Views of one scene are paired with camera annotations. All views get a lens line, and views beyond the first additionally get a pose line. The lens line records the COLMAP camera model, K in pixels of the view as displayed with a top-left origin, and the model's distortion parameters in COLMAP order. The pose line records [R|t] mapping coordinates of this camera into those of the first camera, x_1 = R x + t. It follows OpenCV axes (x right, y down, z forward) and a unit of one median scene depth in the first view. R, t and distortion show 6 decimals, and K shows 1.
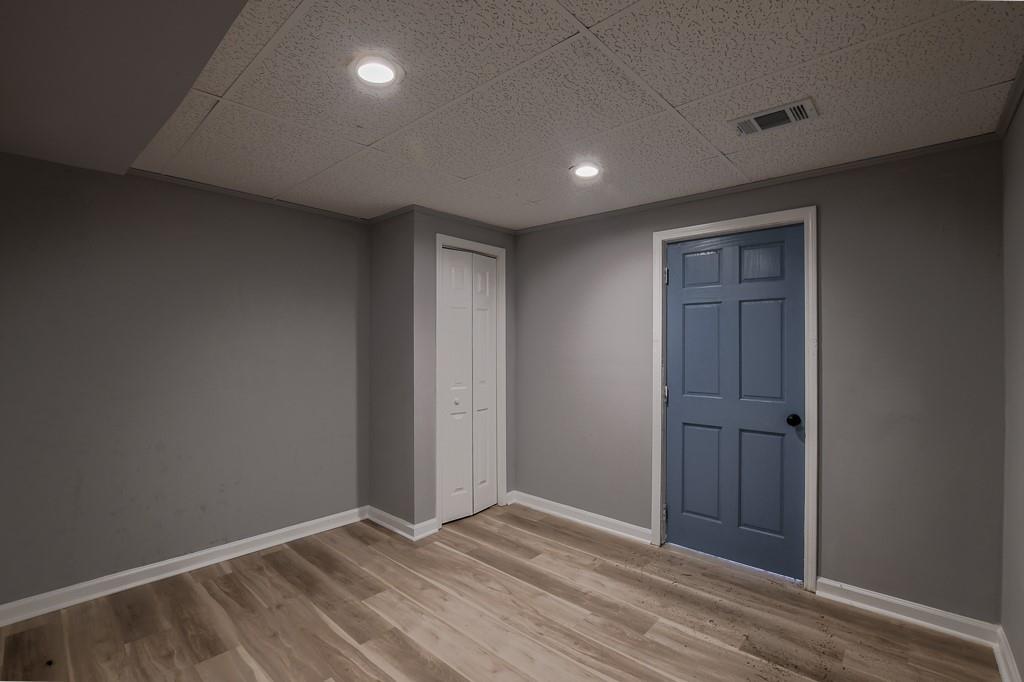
lens RADIAL K [[459.2, 0, 514.3], [0, 459.2, 345.3], [0, 0, 1]] dist [-0.023296, 0.000571]
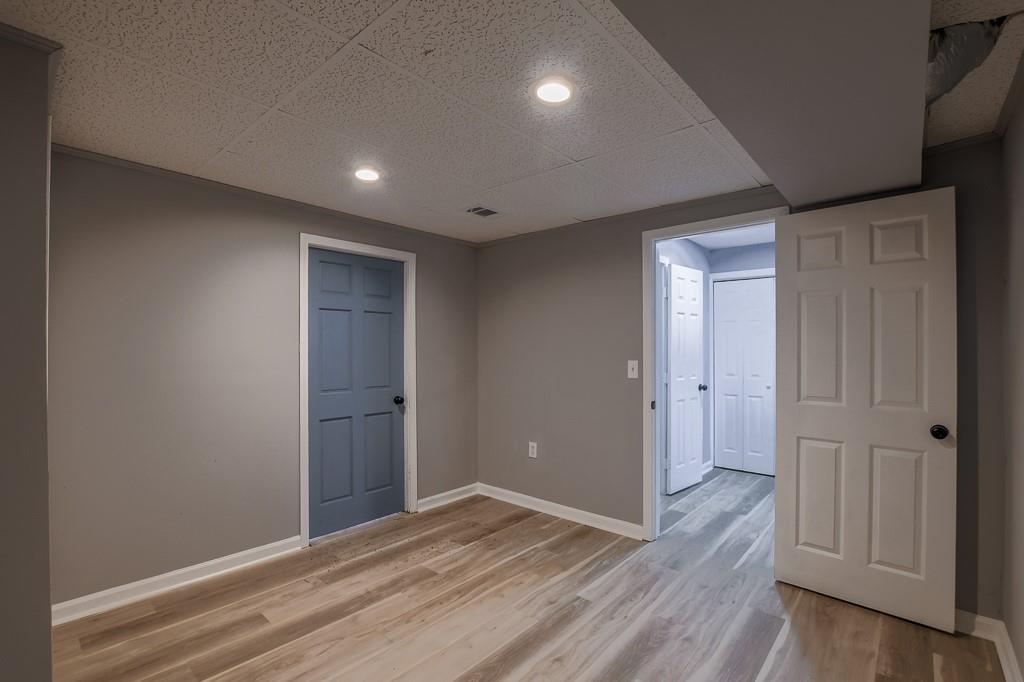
lens RADIAL K [[459.2, 0, 514.3], [0, 459.2, 345.3], [0, 0, 1]] dist [-0.023296, 0.000571]
pose [[-0.014131, 0.011209, 0.999837, -0.843155], [0.000193, 0.999937, -0.011208, 0.010136], [-0.999900, 0.000034, -0.014133, 0.678845]]
